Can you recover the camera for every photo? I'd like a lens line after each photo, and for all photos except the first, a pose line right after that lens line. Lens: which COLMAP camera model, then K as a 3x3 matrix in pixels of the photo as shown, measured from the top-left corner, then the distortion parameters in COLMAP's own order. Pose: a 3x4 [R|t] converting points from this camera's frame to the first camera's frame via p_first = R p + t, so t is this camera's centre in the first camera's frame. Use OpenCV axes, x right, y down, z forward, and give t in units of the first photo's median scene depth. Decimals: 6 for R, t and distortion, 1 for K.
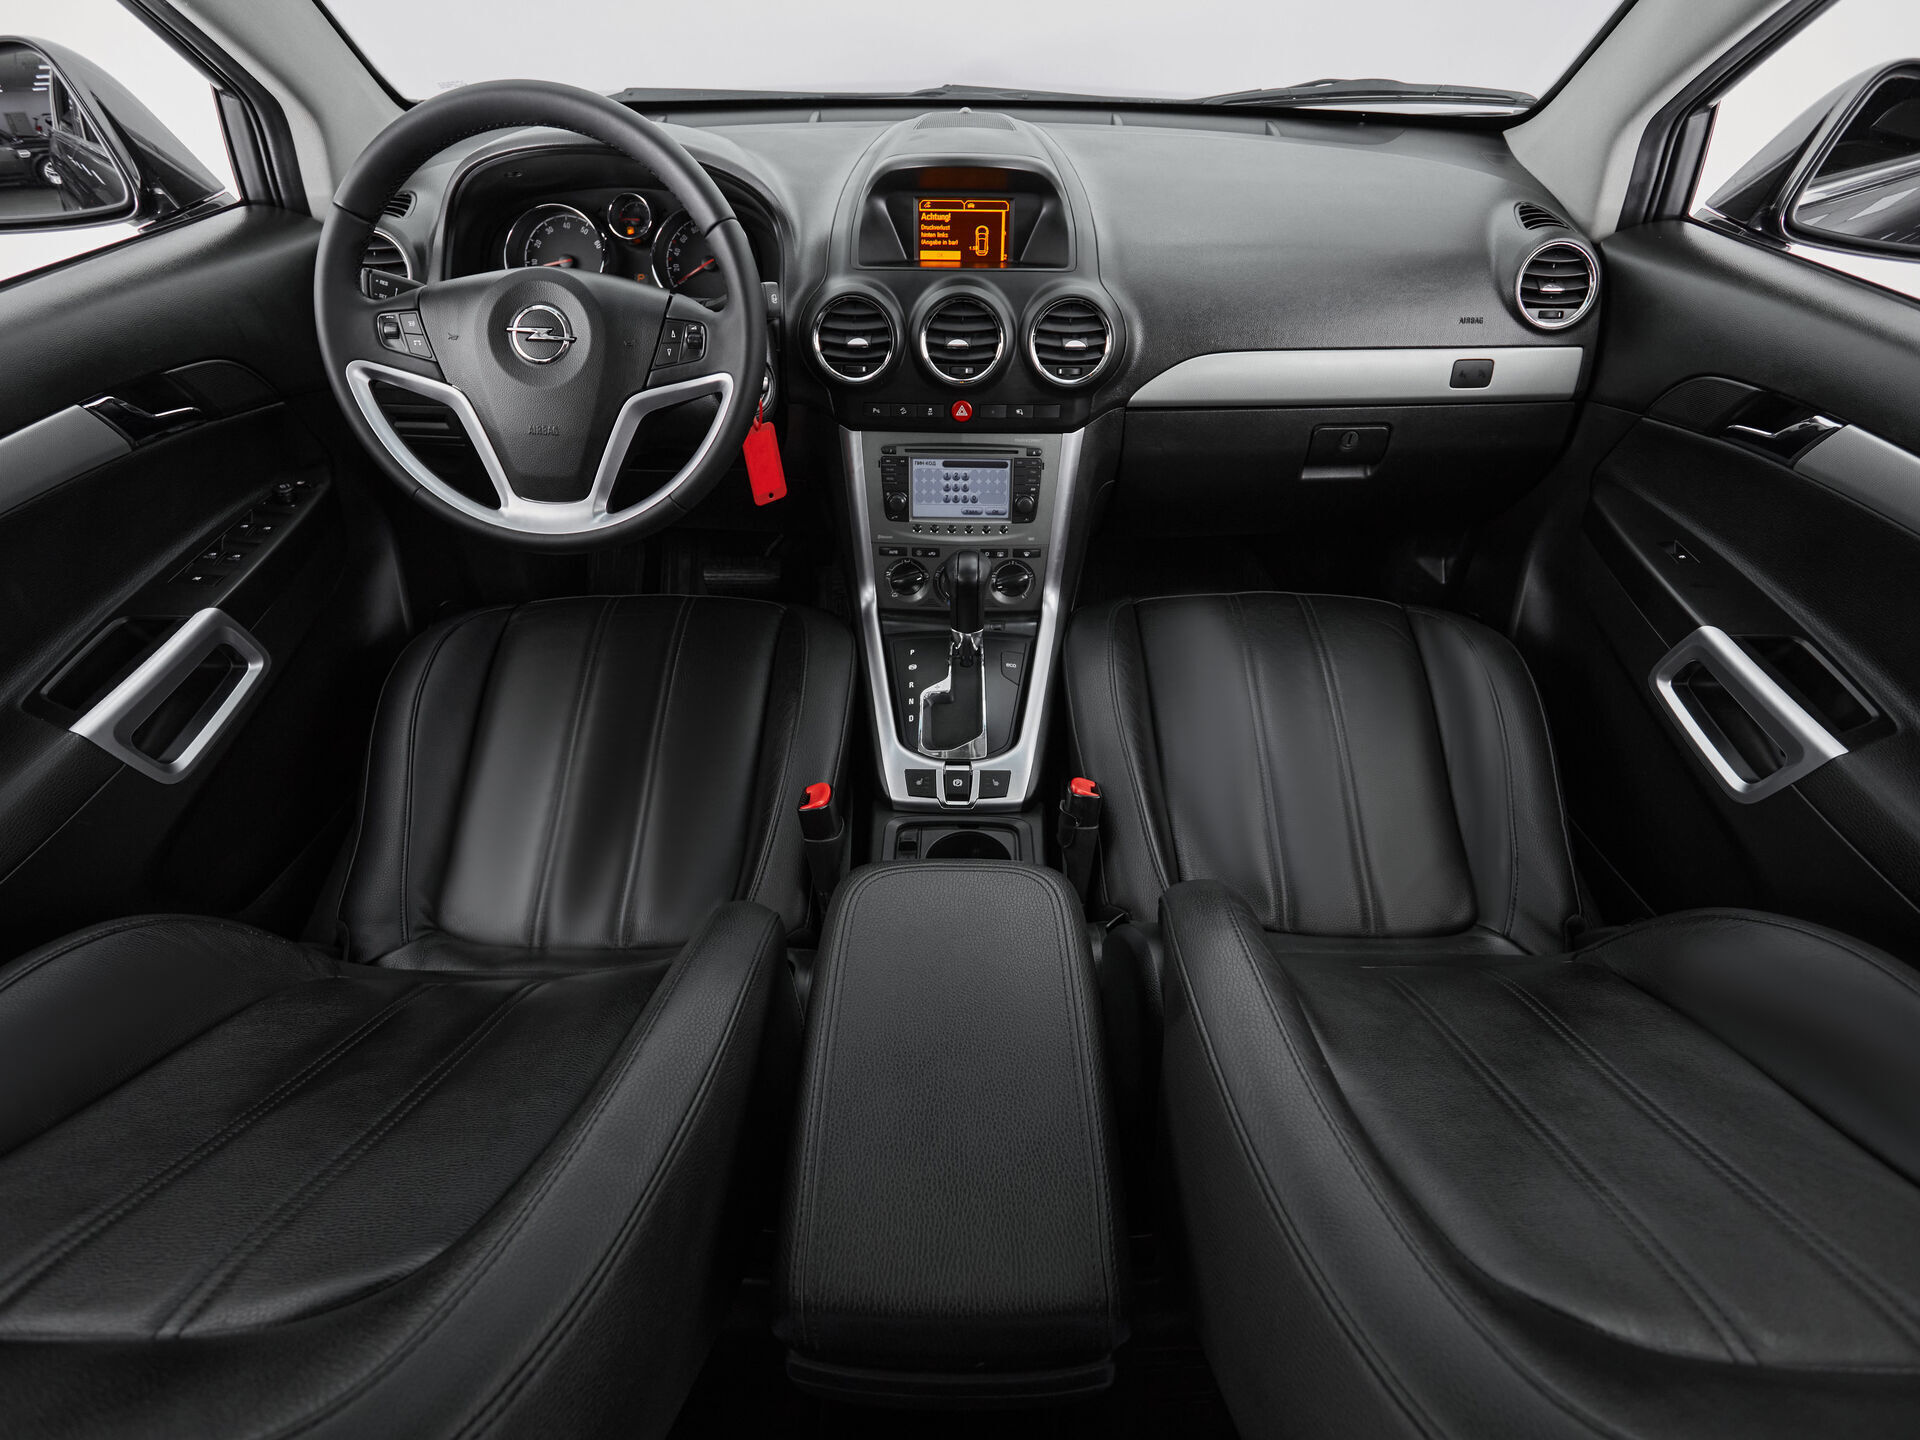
lens RADIAL K [[1018.3, 0, 959.6], [0, 1018.3, 718.3], [0, 0, 1]] dist [0.002228, -0.005338]
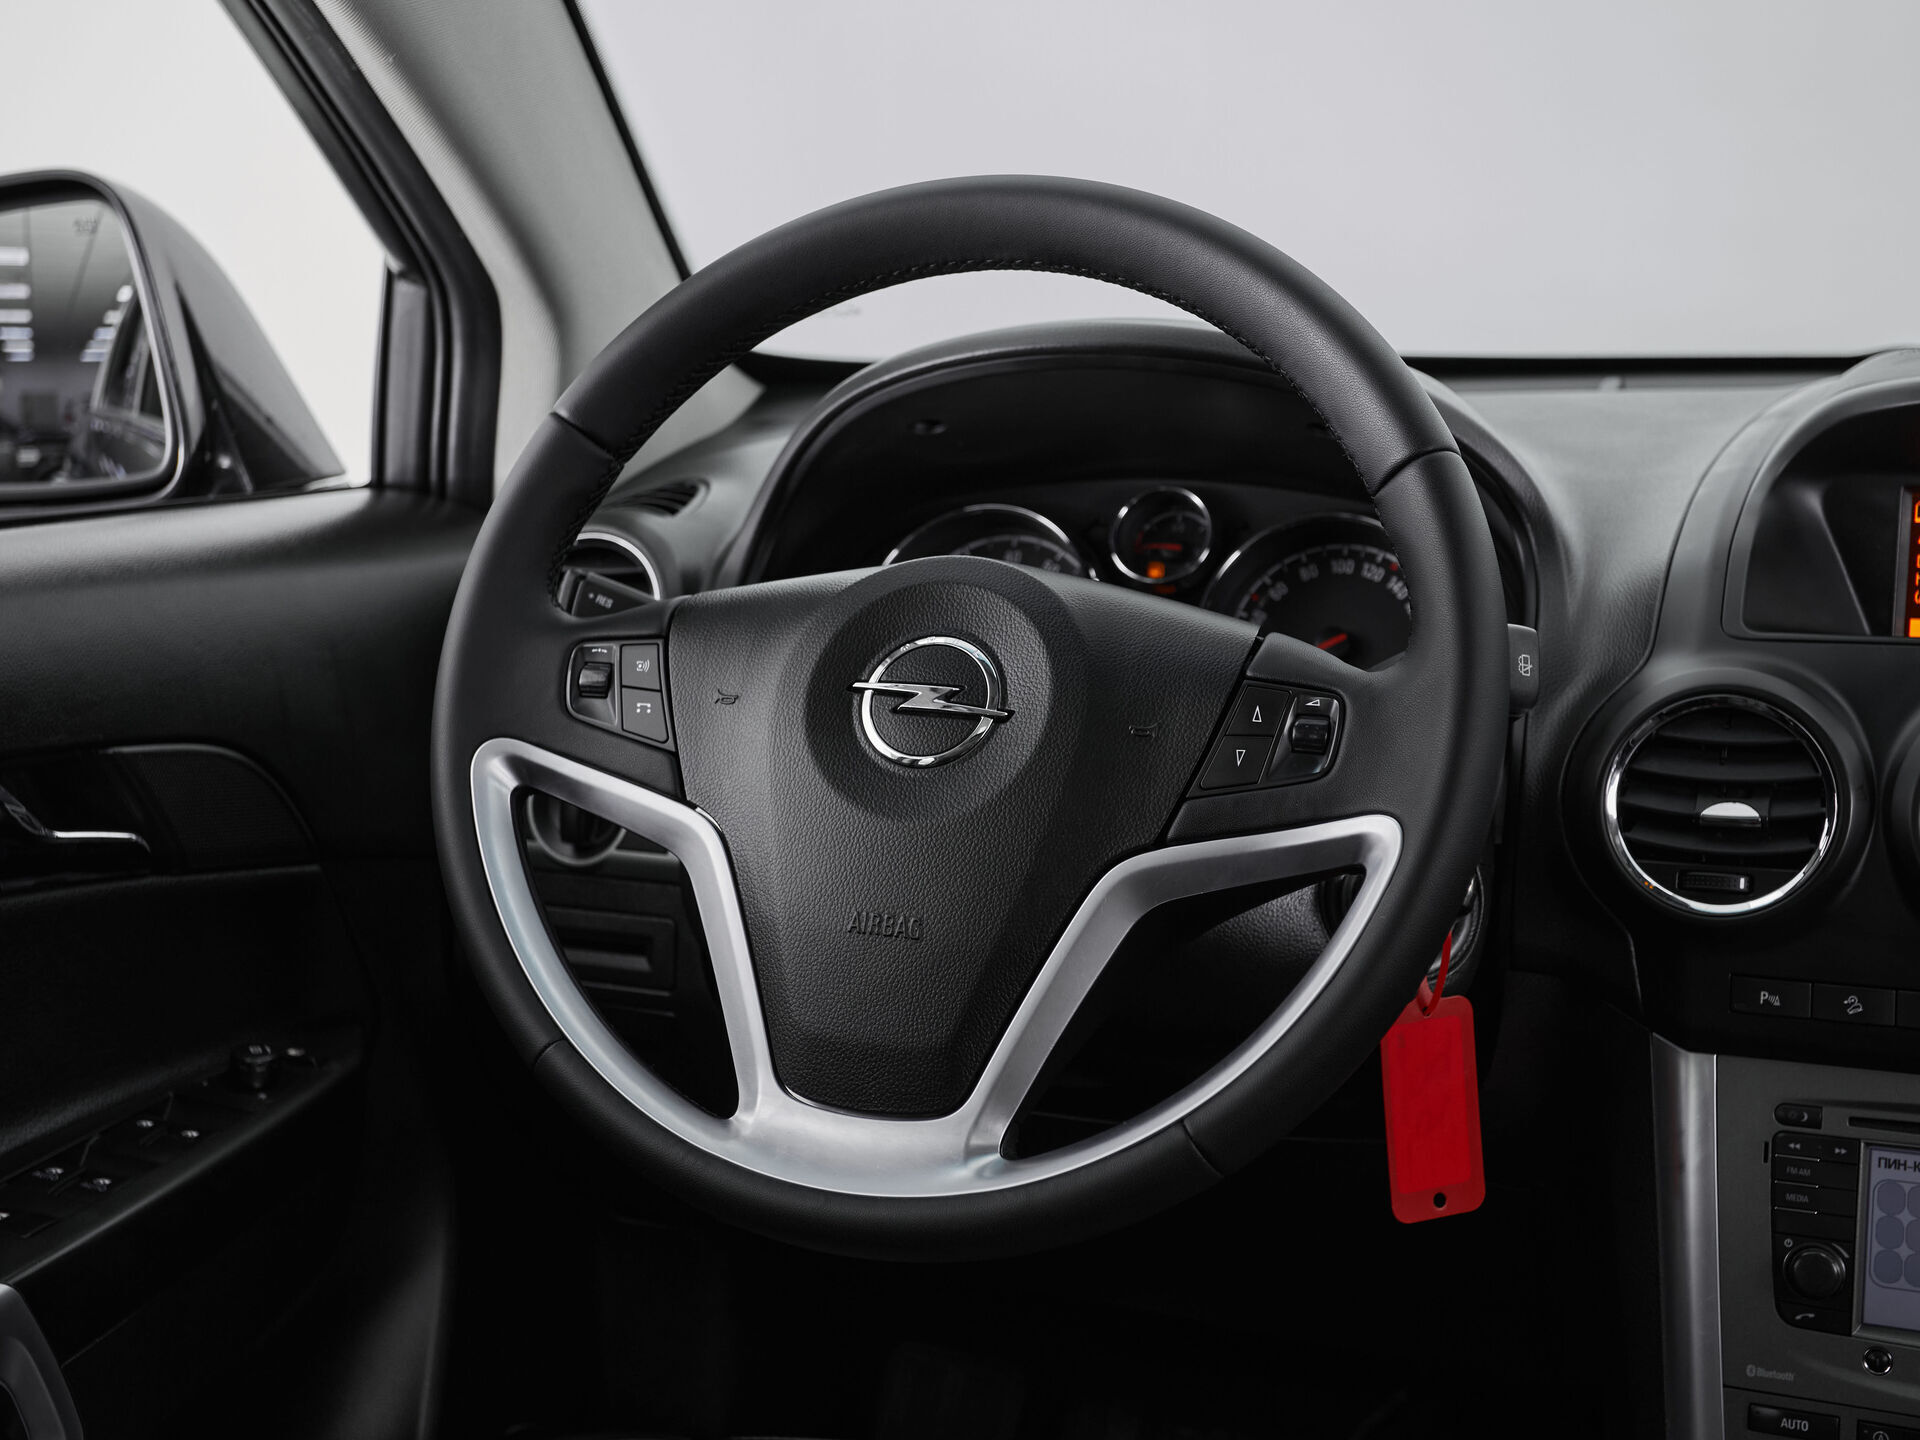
lens RADIAL K [[2496.7, 0, 923.7], [0, 2496.7, 706.7], [0, 0, 1]] dist [0.029932, 0.000000]
pose [[0.941766, 0.040712, -0.333796, -0.073319], [-0.195186, 0.874490, -0.444037, 0.049824], [0.273823, 0.483331, 0.831512, 0.158325]]
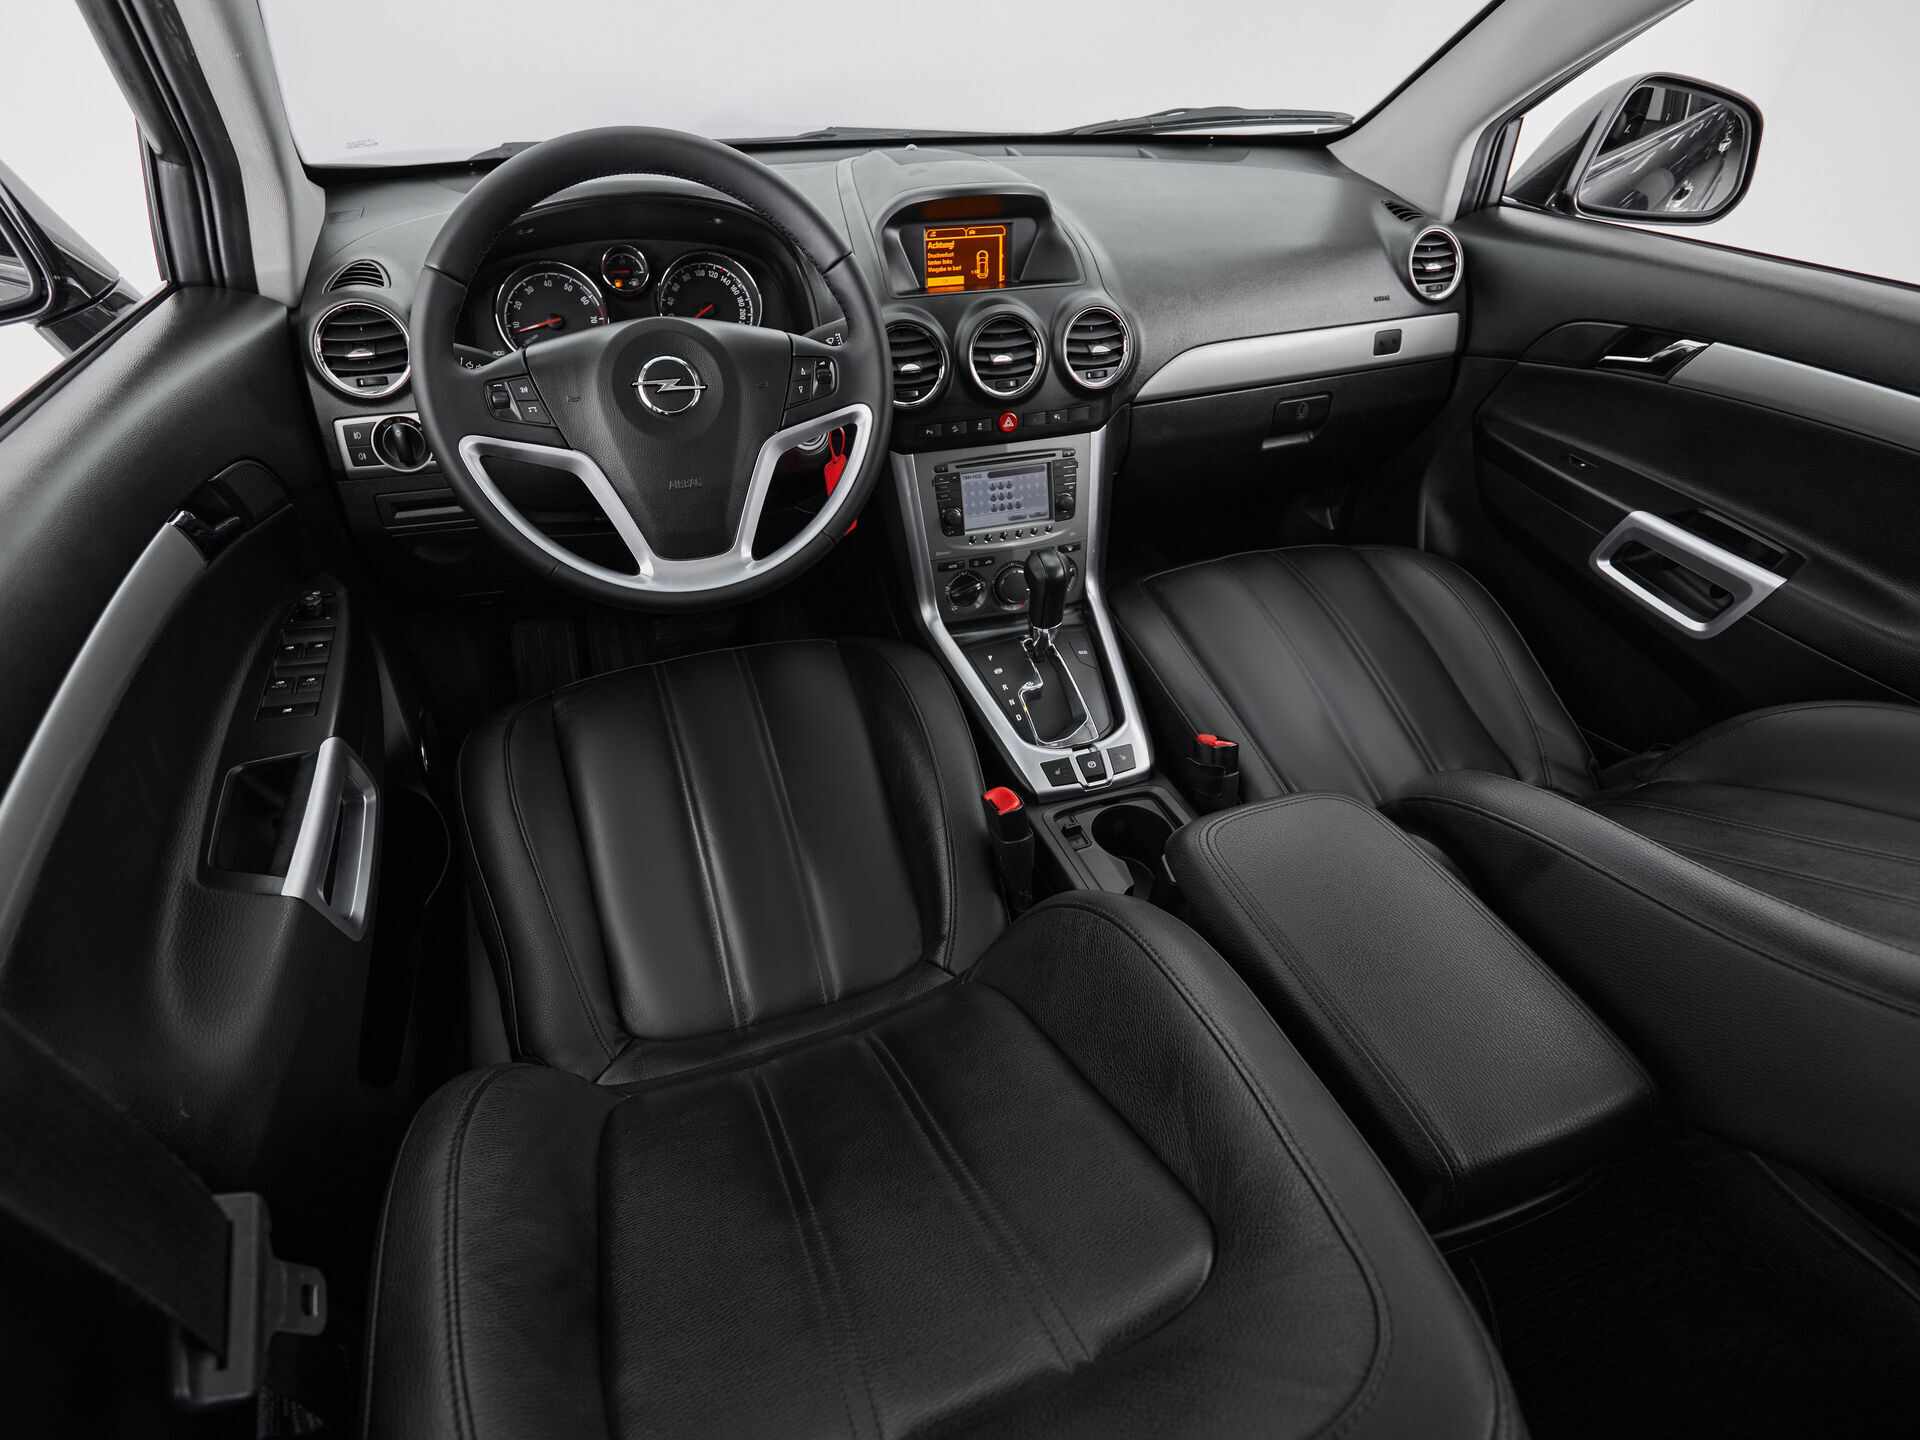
lens RADIAL K [[1018.3, 0, 947.5], [0, 1018.3, 717.0], [0, 0, 1]] dist [0.002228, -0.005338]
pose [[0.939736, -0.198533, 0.278356, -0.414847], [0.208630, 0.977971, -0.006817, -0.008832], [-0.270870, 0.064479, 0.960454, 0.022588]]
